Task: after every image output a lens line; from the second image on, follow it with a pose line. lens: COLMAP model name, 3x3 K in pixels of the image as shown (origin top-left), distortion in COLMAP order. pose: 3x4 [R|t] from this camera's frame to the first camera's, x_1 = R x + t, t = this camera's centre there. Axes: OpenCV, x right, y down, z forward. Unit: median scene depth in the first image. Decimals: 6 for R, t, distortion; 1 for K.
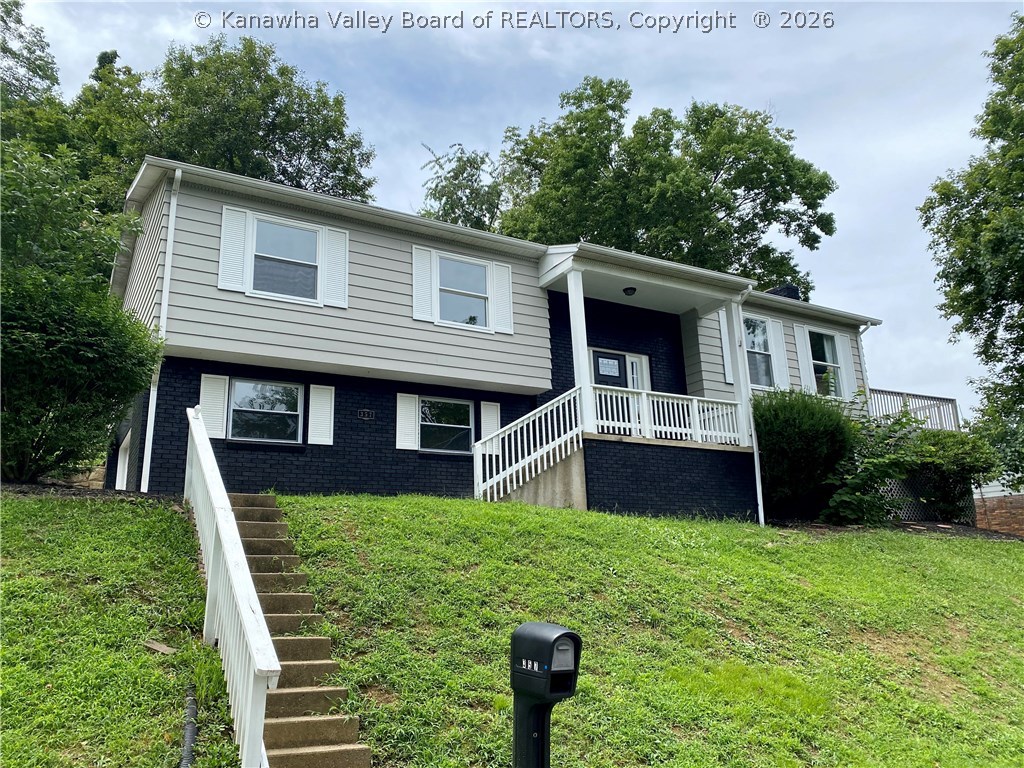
lens RADIAL K [[860.3, 0, 512.9], [0, 860.3, 380.0], [0, 0, 1]] dist [-0.003154, -0.001579]
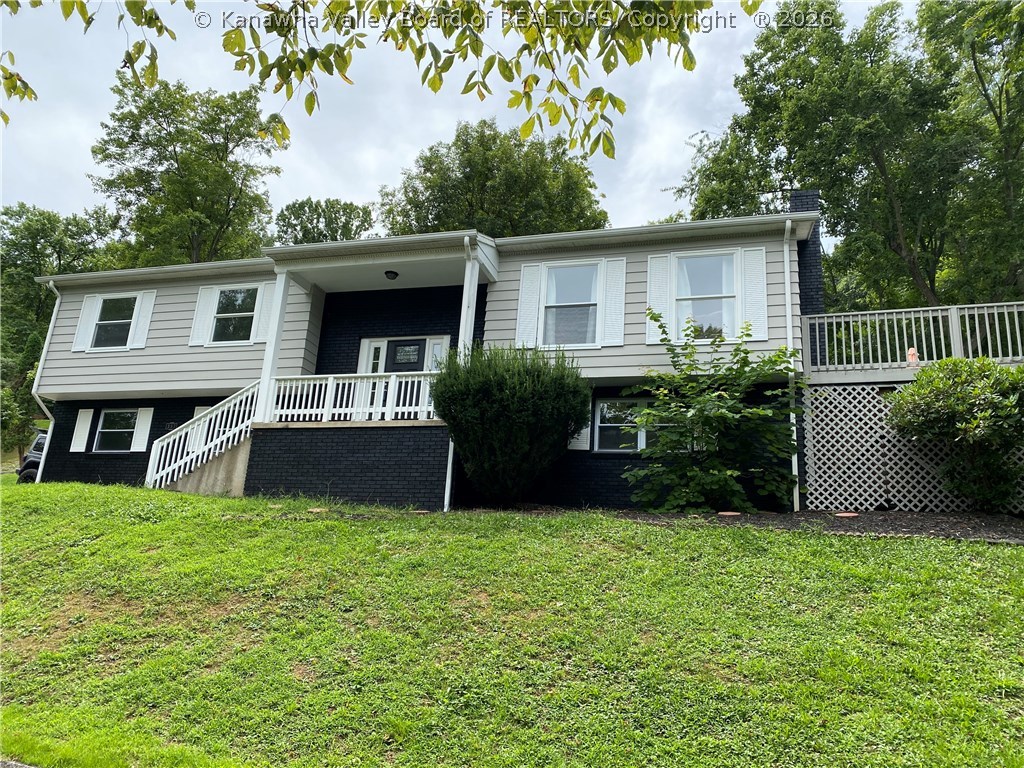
lens RADIAL K [[749.2, 0, 512.5], [0, 749.2, 388.3], [0, 0, 1]] dist [-0.001294, 0.000684]
pose [[0.669667, -0.130549, -0.731098, 0.978985], [0.114384, 0.990813, -0.072152, 0.121127], [0.733800, -0.035308, 0.678447, 0.595018]]
